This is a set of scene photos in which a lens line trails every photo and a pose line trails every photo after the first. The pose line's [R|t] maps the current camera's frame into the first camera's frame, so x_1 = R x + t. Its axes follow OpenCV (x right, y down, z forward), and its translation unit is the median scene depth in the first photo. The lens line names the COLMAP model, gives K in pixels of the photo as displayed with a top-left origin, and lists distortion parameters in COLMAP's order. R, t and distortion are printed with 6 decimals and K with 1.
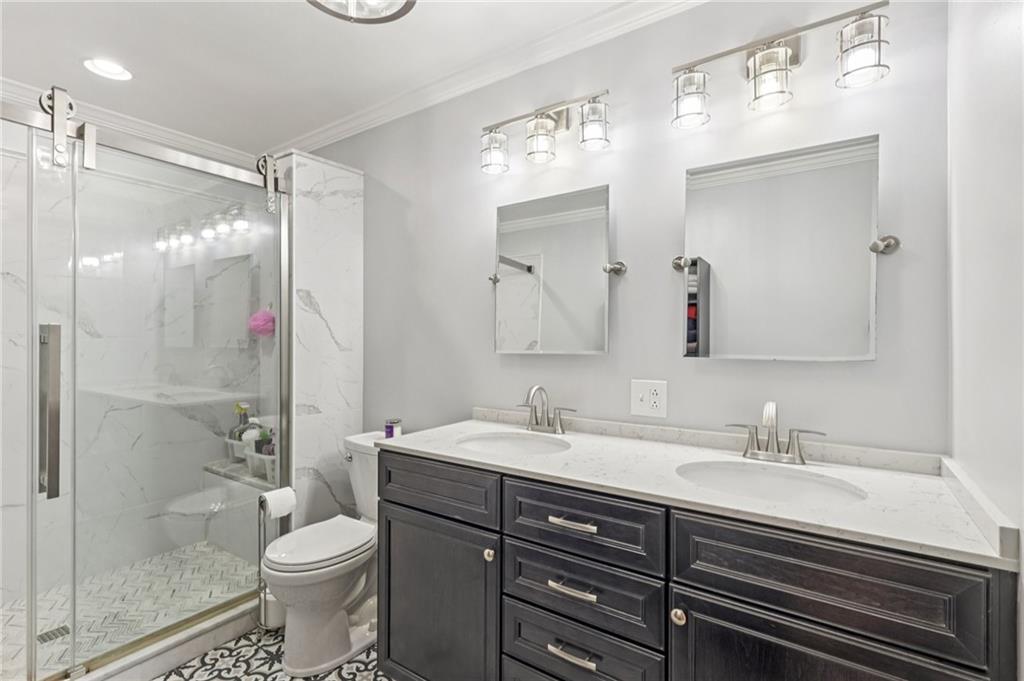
lens RADIAL K [[487.8, 0, 508.9], [0, 487.8, 340.6], [0, 0, 1]] dist [0.011533, -0.000159]
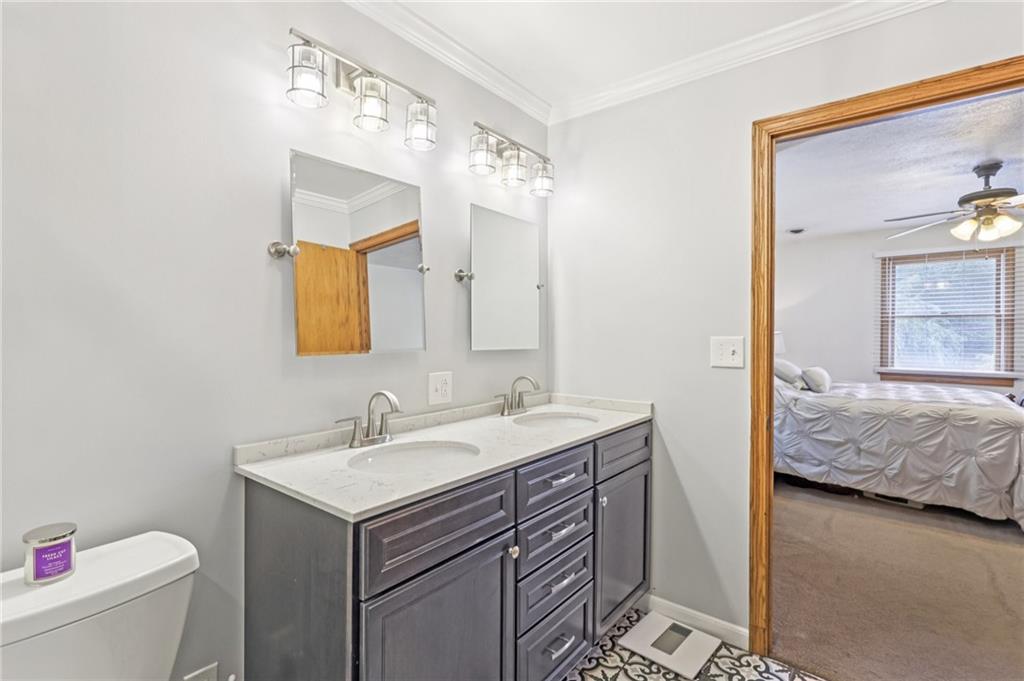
lens RADIAL K [[494.5, 0, 512.0], [0, 494.5, 340.5], [0, 0, 1]] dist [-0.001313, -0.000495]
pose [[0.061177, -0.008258, 0.998093, -0.910453], [0.003135, 0.999962, 0.008081, -0.001672], [-0.998122, 0.002635, 0.061200, 0.817675]]
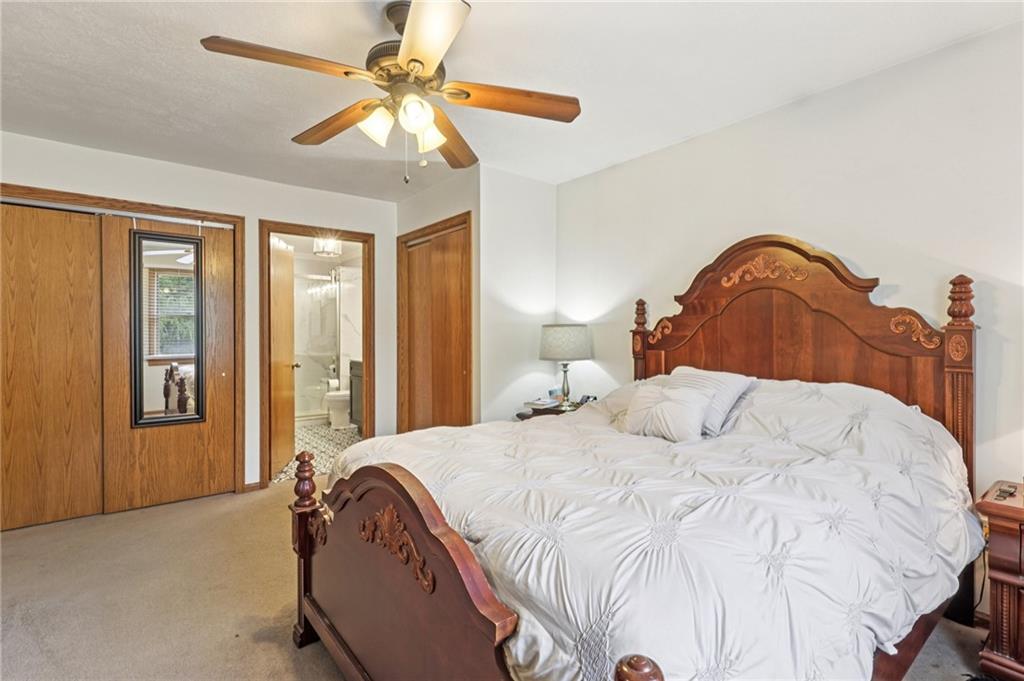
lens RADIAL K [[487.8, 0, 508.9], [0, 487.8, 340.6], [0, 0, 1]] dist [0.011533, -0.000159]
pose [[0.961101, -0.000112, -0.276199, 1.215619], [0.001333, 0.999990, 0.004233, 0.037713], [0.276196, -0.004436, 0.961091, -1.392609]]
